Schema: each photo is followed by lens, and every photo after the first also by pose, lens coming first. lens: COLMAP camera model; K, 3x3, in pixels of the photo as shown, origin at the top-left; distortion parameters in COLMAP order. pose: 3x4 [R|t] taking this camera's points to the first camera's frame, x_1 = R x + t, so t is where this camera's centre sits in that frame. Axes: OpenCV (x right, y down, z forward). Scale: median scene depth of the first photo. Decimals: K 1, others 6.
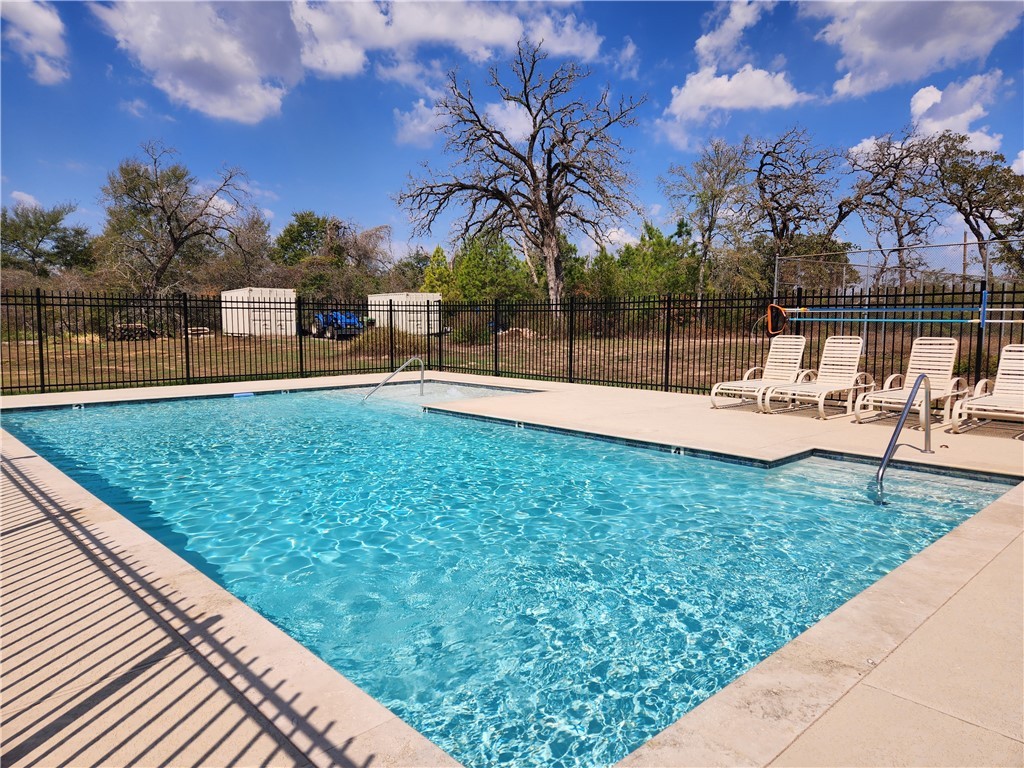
lens RADIAL K [[684.2, 0, 512.2], [0, 684.2, 387.0], [0, 0, 1]] dist [0.055042, -0.060167]
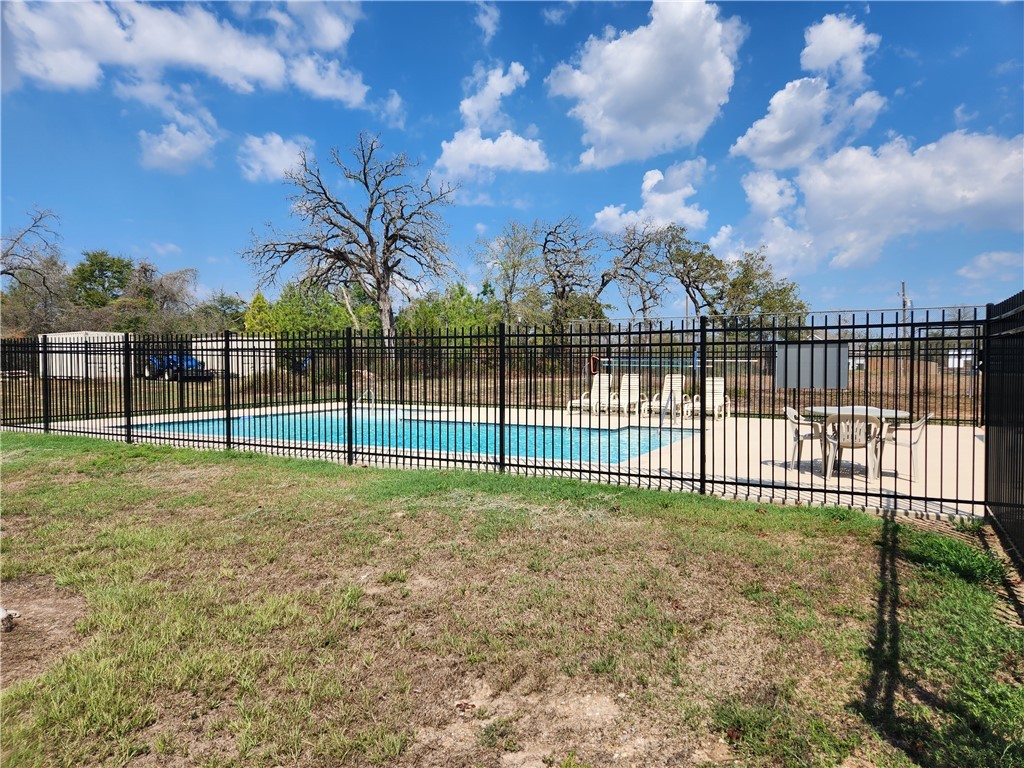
lens RADIAL K [[684.2, 0, 512.2], [0, 684.2, 387.0], [0, 0, 1]] dist [0.055042, -0.060167]
pose [[0.947194, -0.010488, 0.320490, -0.100765], [0.030105, 0.997959, -0.056315, 0.013299], [-0.319246, 0.062990, 0.945576, -0.148844]]
